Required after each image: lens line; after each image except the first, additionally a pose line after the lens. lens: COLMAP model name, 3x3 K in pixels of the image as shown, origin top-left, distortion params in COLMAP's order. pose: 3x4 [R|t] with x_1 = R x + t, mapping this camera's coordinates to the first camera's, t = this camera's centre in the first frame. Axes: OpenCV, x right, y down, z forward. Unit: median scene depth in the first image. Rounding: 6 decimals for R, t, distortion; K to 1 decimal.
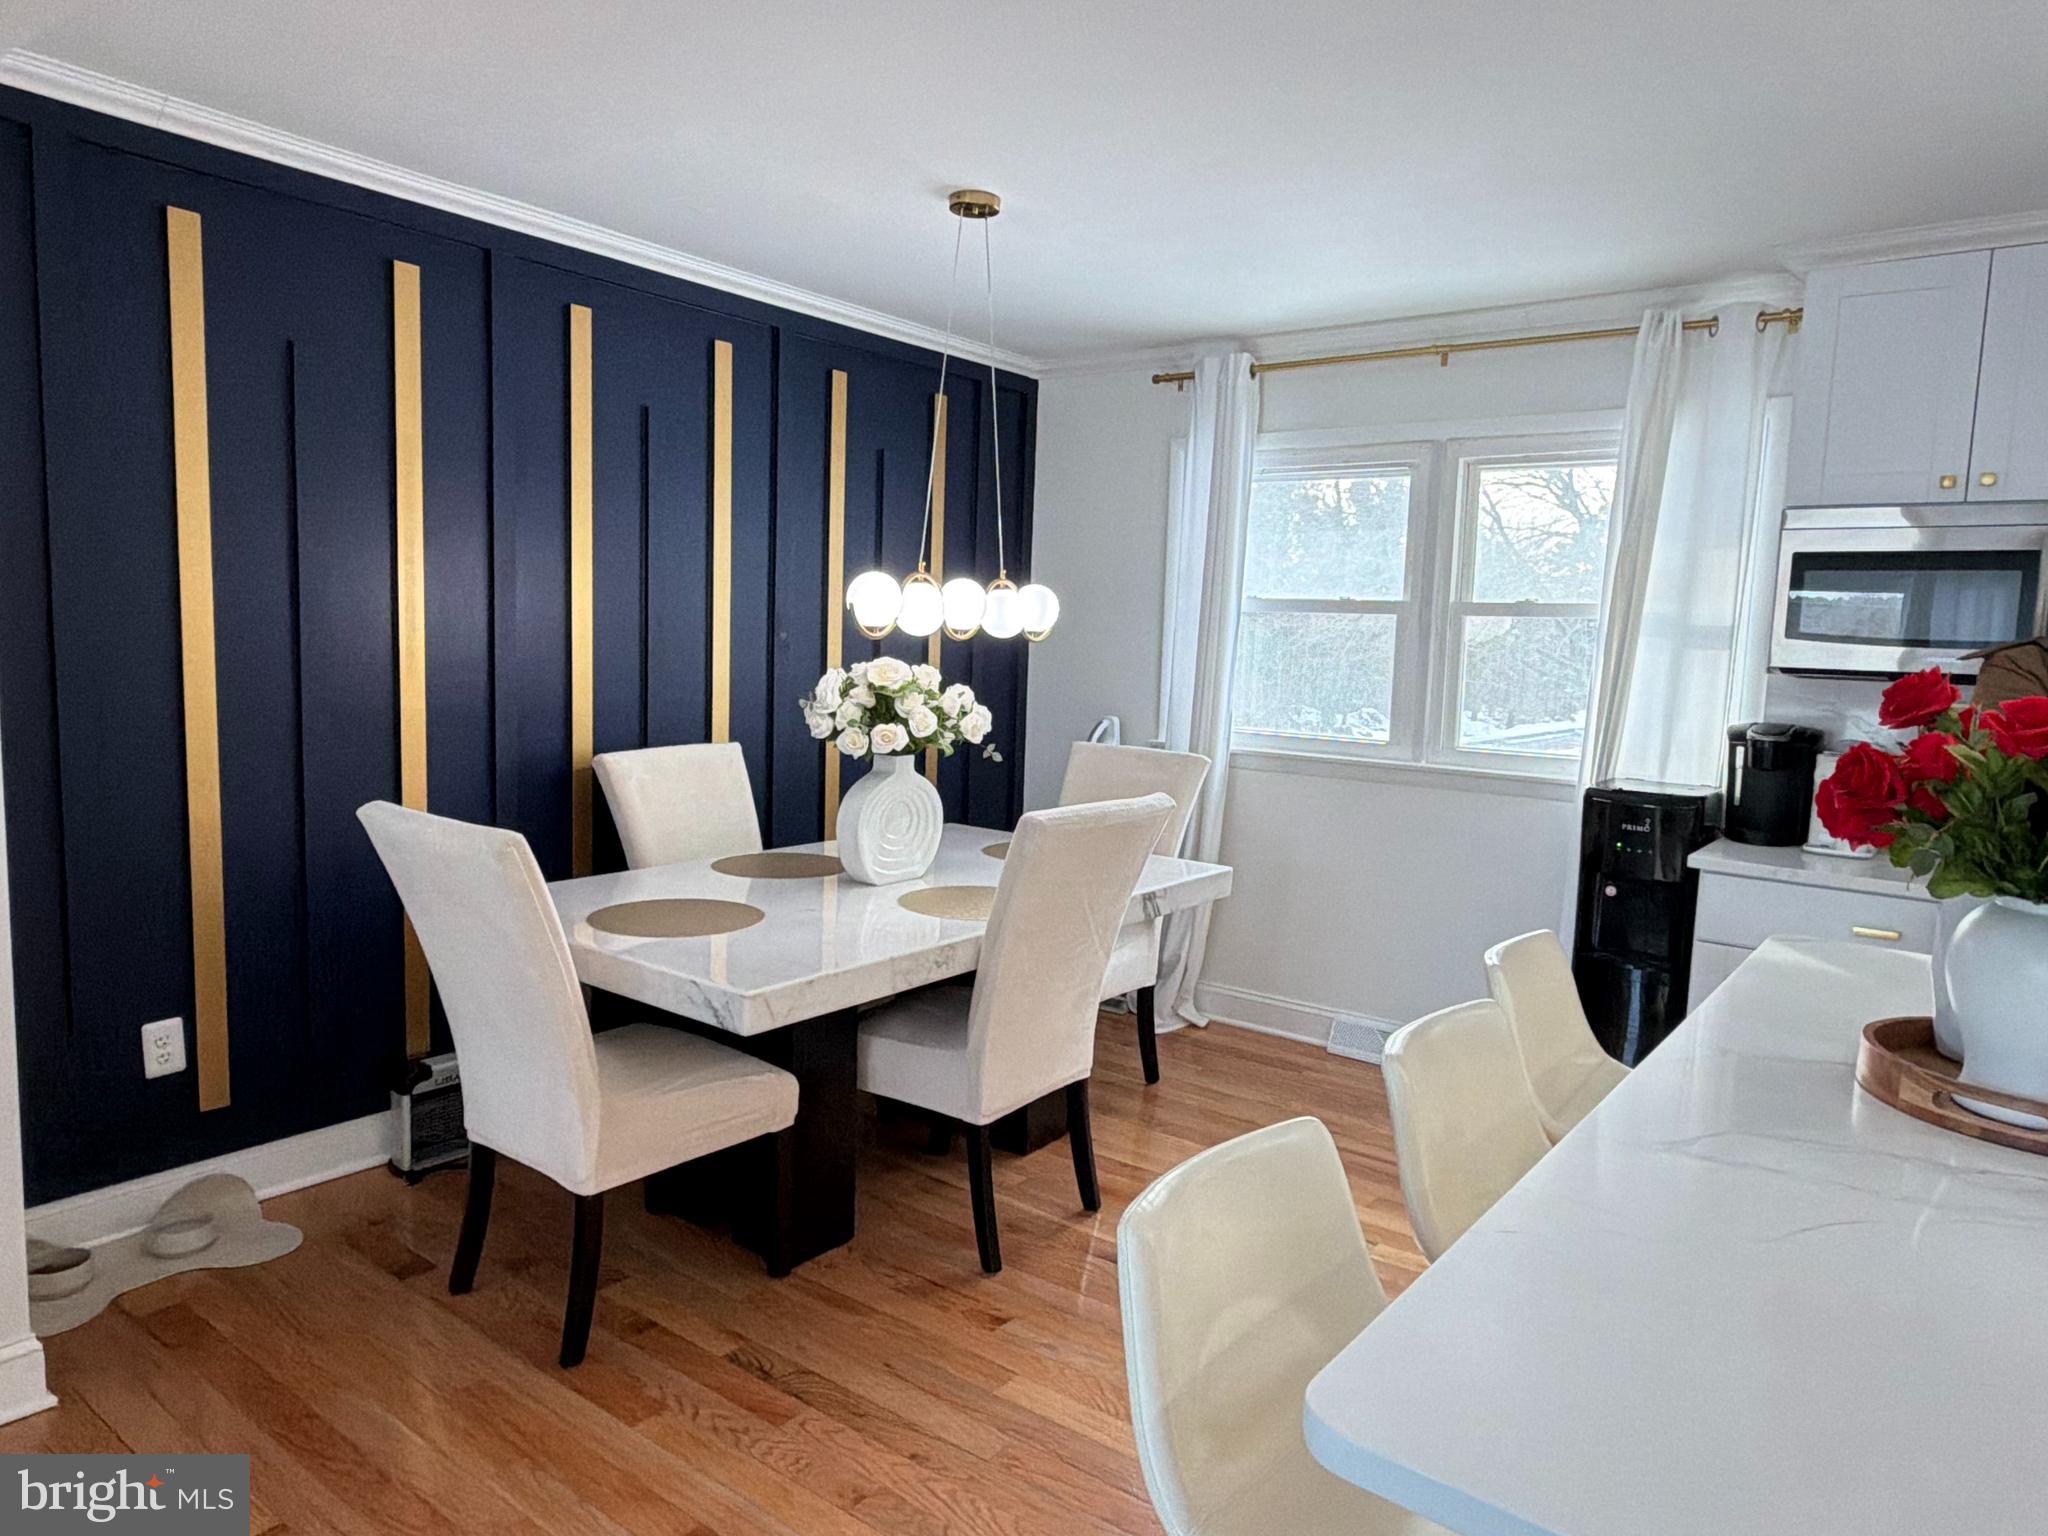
lens RADIAL K [[1318.9, 0, 1028.7], [0, 1318.9, 764.2], [0, 0, 1]] dist [-0.006977, -0.001254]
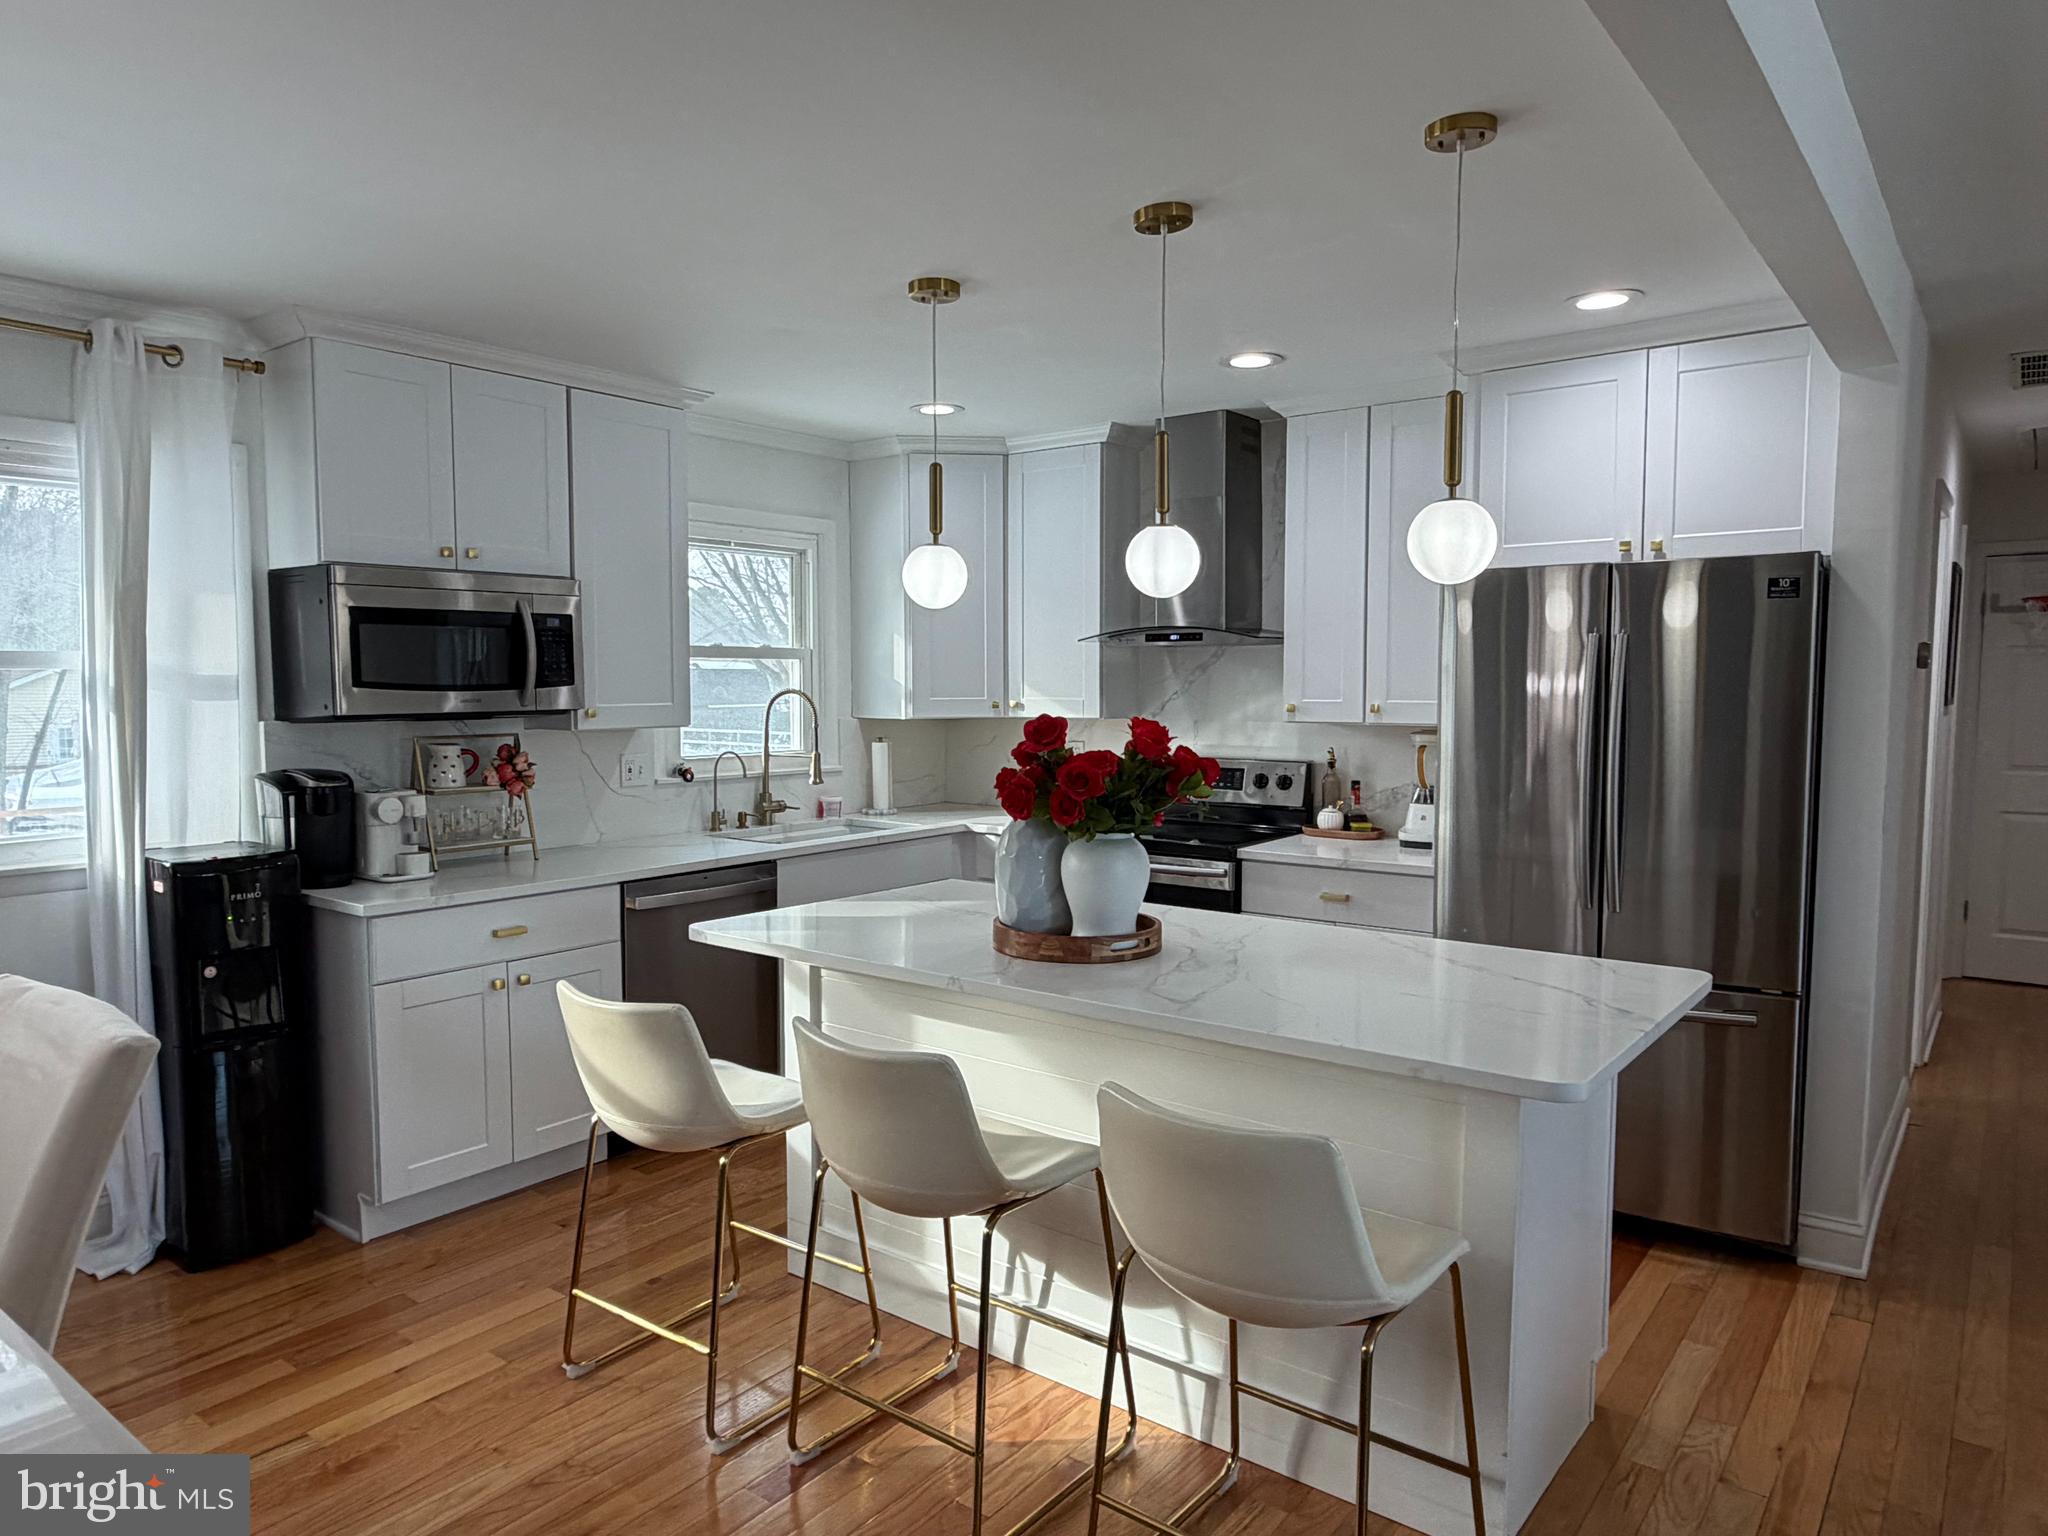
lens RADIAL K [[1318.9, 0, 1028.7], [0, 1318.9, 777.8], [0, 0, 1]] dist [-0.006977, -0.001254]
pose [[0.012264, -0.100507, 0.994861, -0.436581], [0.104093, 0.989658, 0.098699, -0.066549], [-0.994492, 0.102347, 0.022599, 0.410659]]
